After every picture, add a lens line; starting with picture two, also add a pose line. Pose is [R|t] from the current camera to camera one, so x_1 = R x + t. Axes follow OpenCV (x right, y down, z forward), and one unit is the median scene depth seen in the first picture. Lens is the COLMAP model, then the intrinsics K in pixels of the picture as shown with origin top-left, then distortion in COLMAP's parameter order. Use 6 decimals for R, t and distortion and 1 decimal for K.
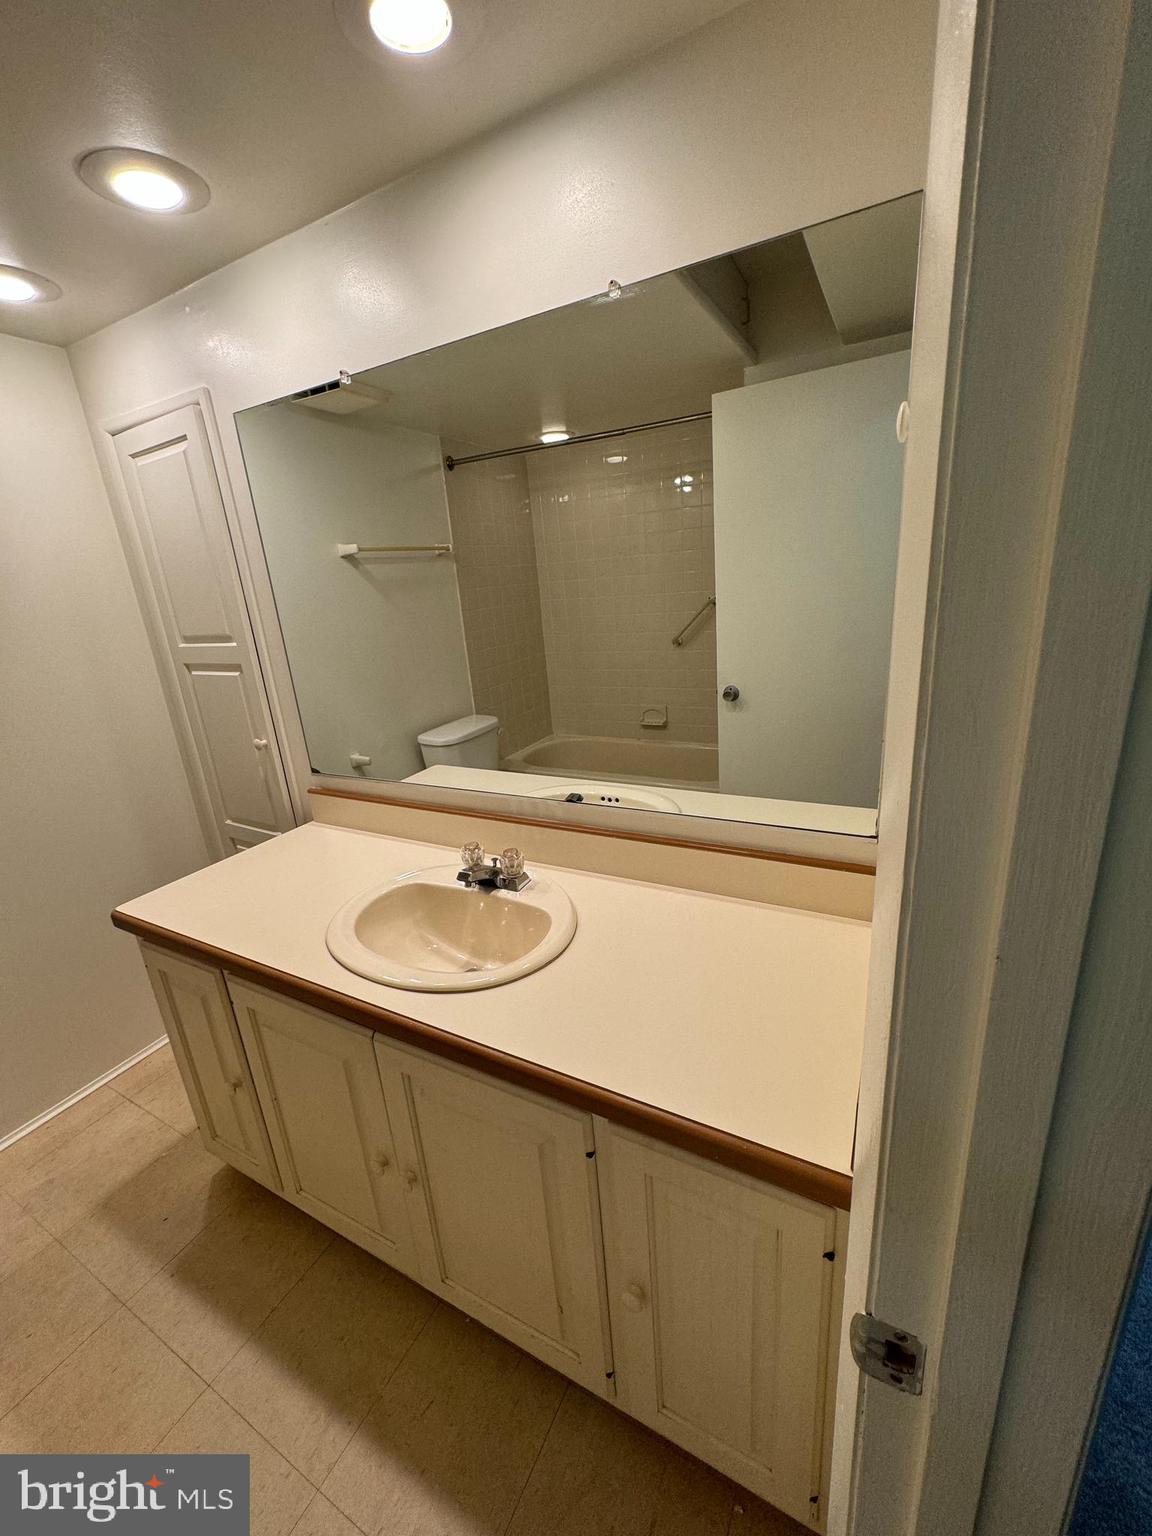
lens RADIAL K [[610.3, 0, 570.7], [0, 610.3, 764.1], [0, 0, 1]] dist [-0.003309, 0.001070]
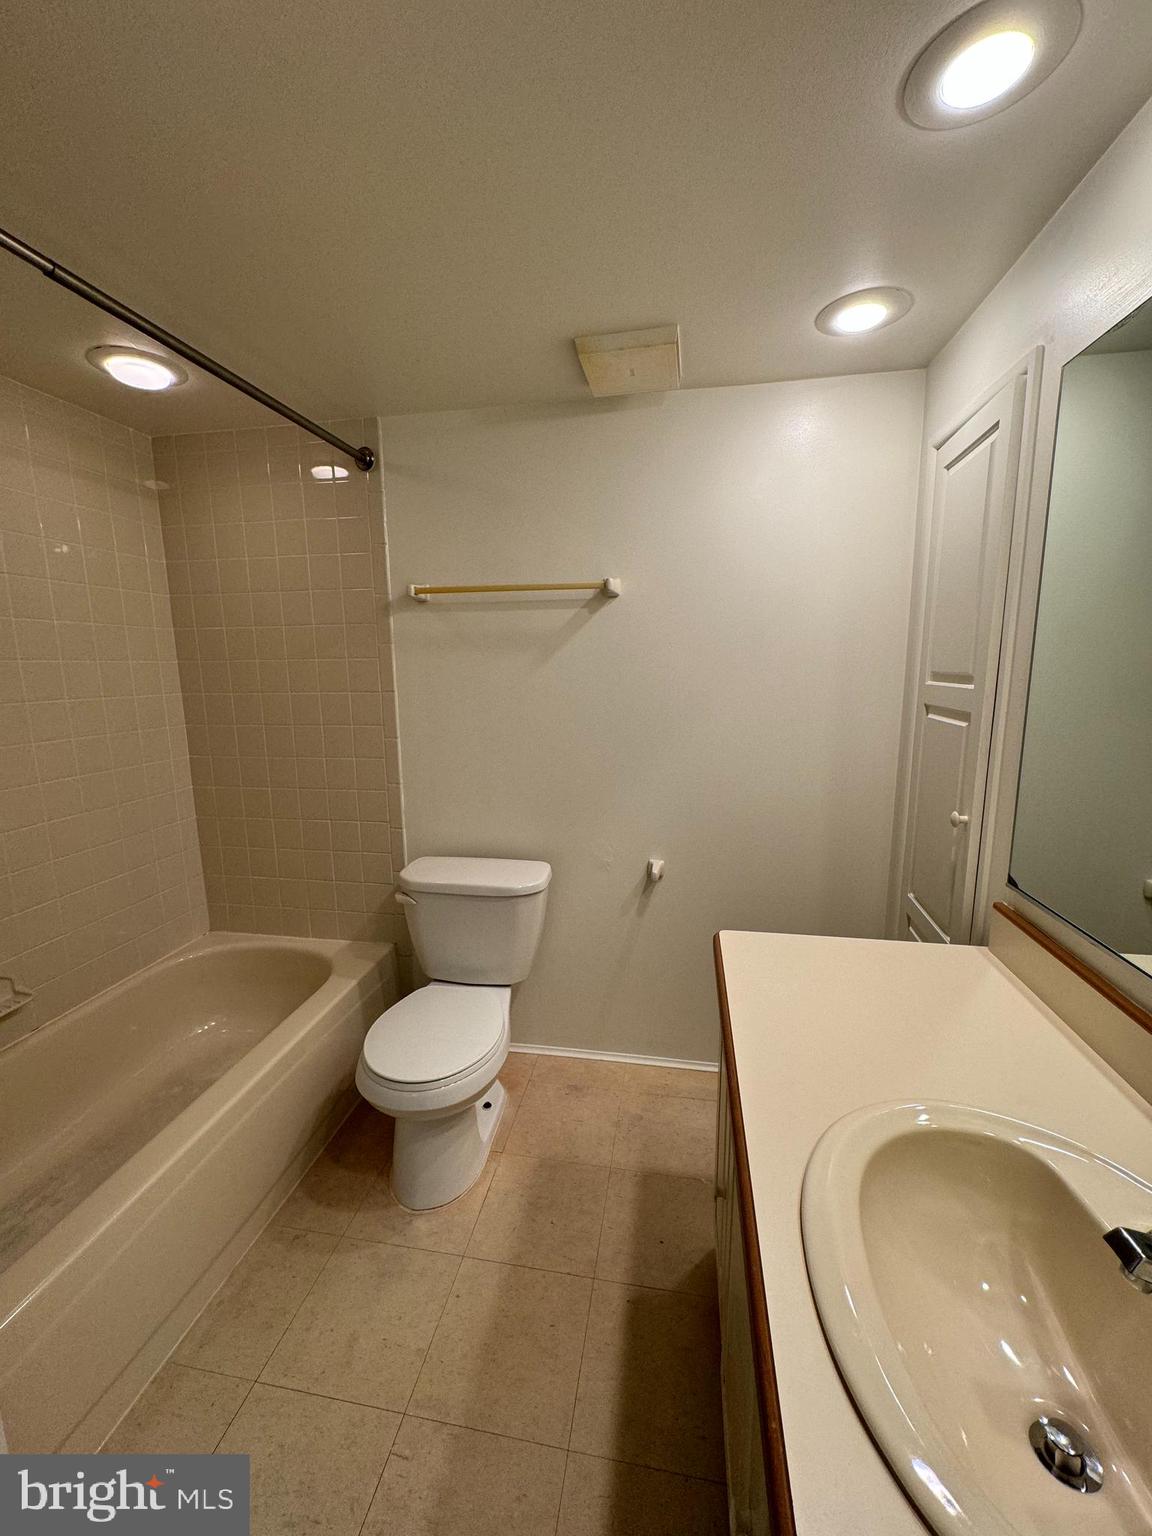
lens RADIAL K [[610.3, 0, 577.2], [0, 610.3, 760.9], [0, 0, 1]] dist [-0.003309, 0.001070]
pose [[0.307654, 0.222129, -0.925207, 0.022047], [-0.291968, 0.947498, 0.130394, -0.062797], [0.905596, 0.230014, 0.356356, 0.298543]]
